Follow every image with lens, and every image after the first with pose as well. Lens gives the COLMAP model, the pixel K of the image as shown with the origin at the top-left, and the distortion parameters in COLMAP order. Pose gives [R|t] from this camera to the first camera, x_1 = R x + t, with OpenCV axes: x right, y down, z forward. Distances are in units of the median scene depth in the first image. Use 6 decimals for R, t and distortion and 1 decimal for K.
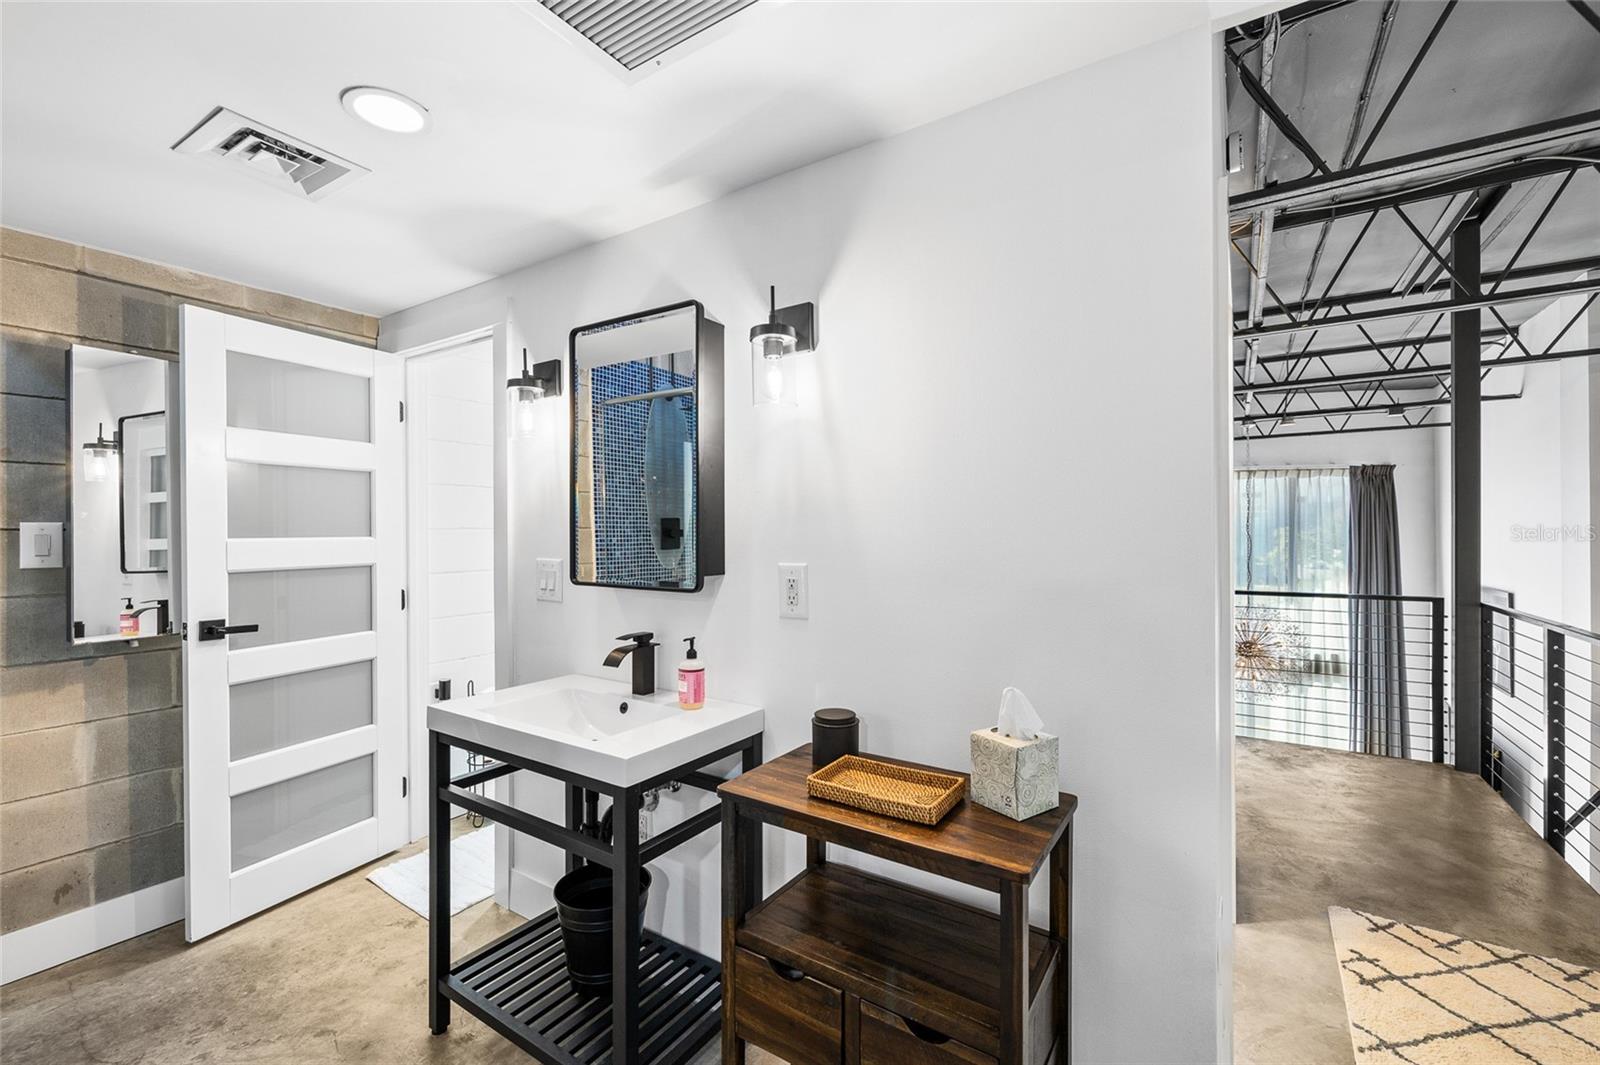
lens RADIAL K [[671.3, 0, 796.2], [0, 671.3, 530.0], [0, 0, 1]] dist [-0.003748, -0.000429]
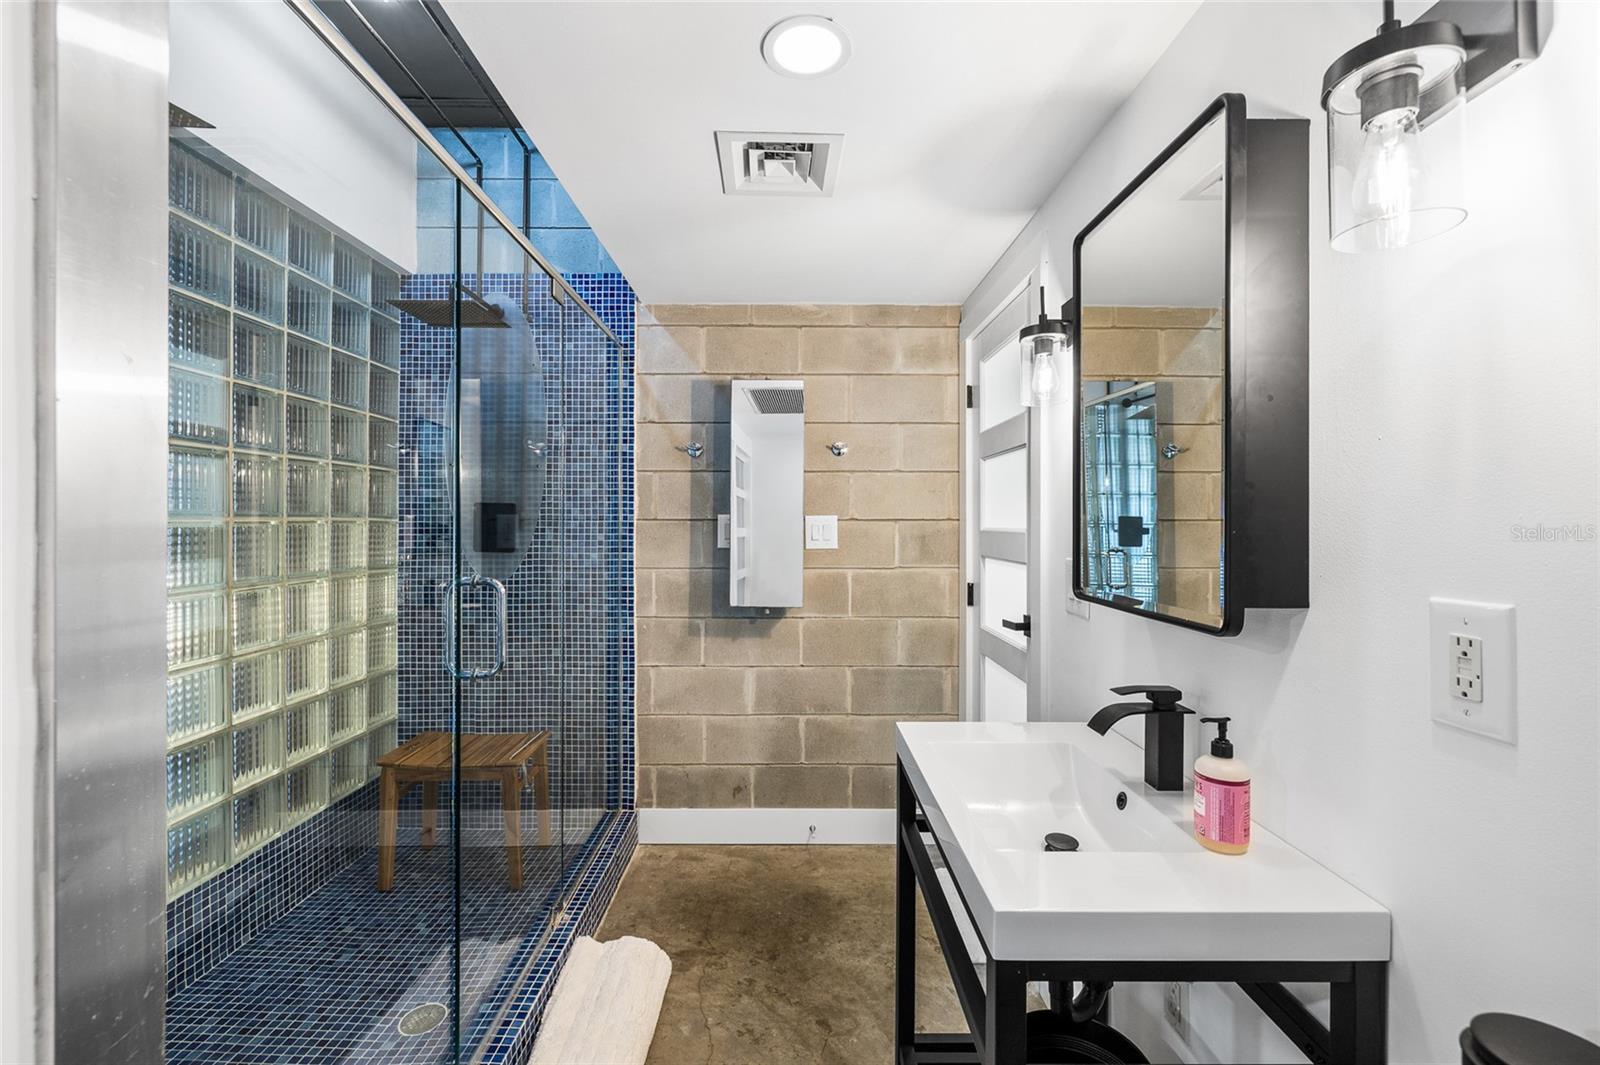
lens RADIAL K [[671.3, 0, 803.6], [0, 671.3, 521.1], [0, 0, 1]] dist [-0.003748, -0.000429]
pose [[0.559816, 0.002243, -0.828614, 0.102815], [-0.005344, 0.999985, -0.000903, 0.003625], [0.828600, 0.004934, 0.559819, 0.414954]]
